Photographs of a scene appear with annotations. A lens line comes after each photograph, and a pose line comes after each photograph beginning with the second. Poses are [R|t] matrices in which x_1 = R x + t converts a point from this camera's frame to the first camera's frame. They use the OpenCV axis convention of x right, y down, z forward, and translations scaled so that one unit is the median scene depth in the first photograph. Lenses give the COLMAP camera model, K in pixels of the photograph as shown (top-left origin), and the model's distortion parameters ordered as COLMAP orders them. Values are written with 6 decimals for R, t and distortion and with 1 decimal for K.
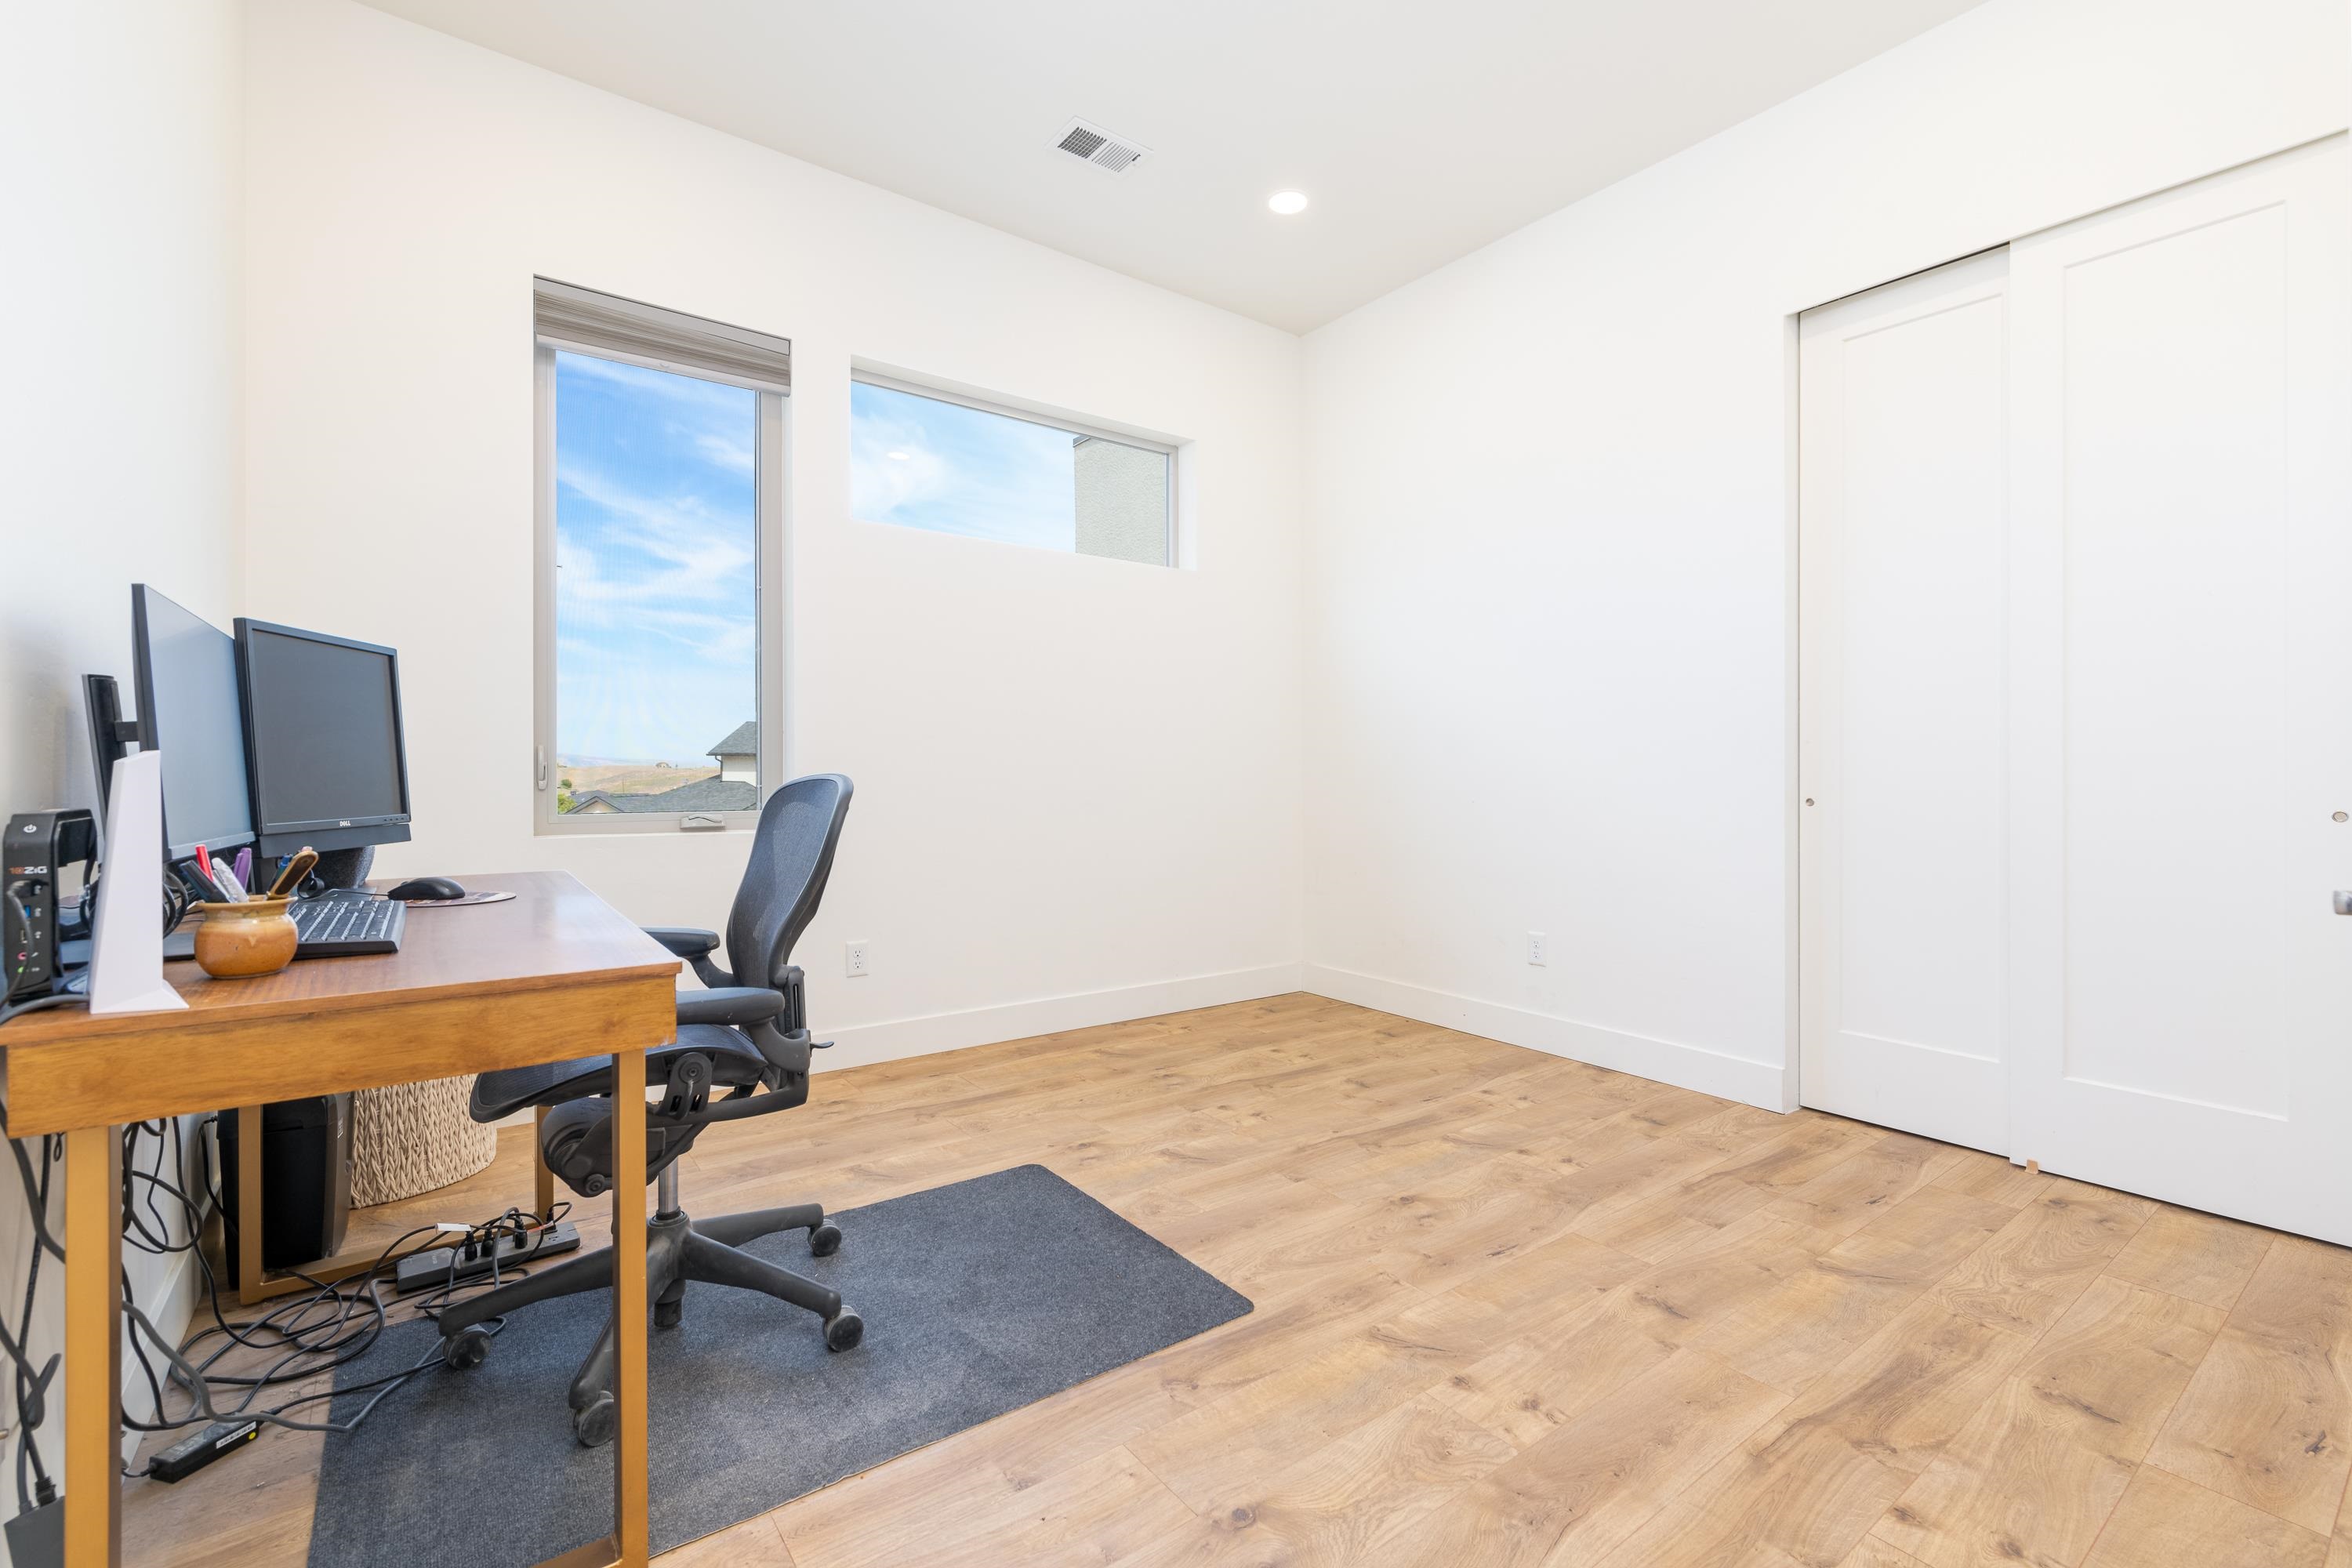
lens RADIAL K [[1013.1, 0, 1172.5], [0, 1013.1, 777.5], [0, 0, 1]] dist [0.003048, -0.001546]
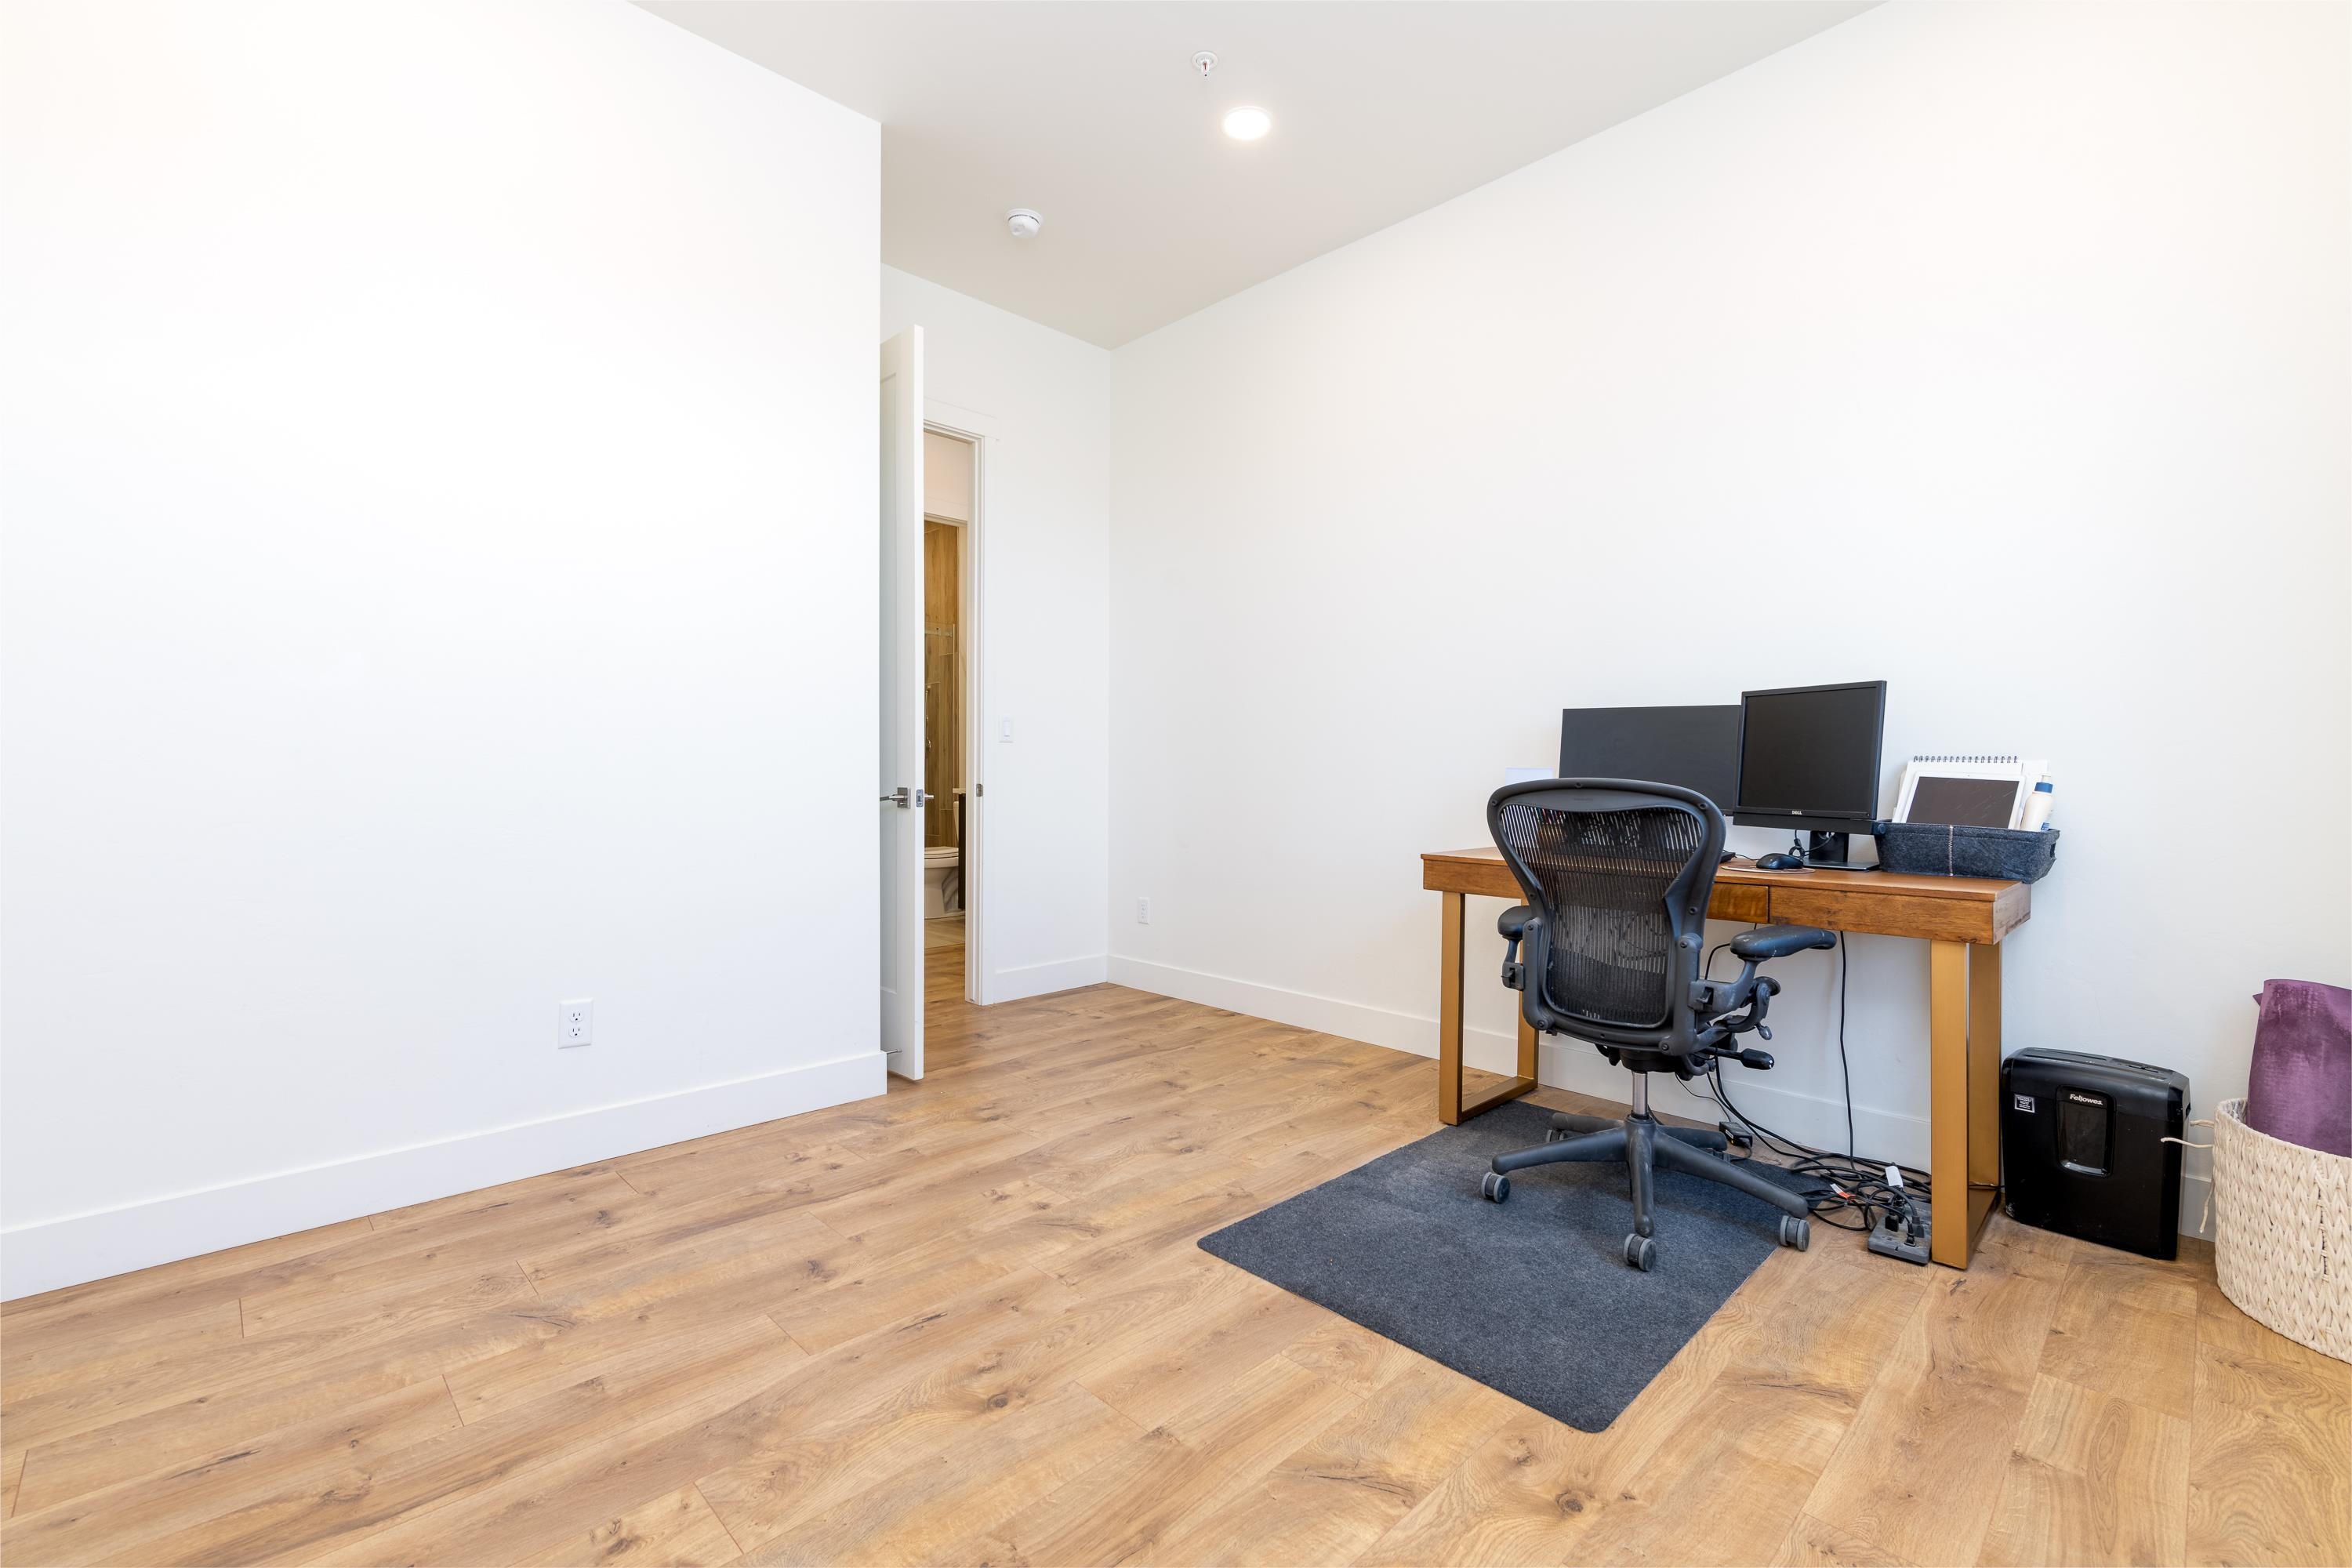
lens RADIAL K [[1013.1, 0, 1179.1], [0, 1013.1, 776.8], [0, 0, 1]] dist [0.003048, -0.001546]
pose [[-0.990241, -0.008129, -0.139127, 0.257028], [-0.010310, 0.999835, 0.014962, -0.014489], [0.138983, 0.016251, -0.990161, 2.067739]]
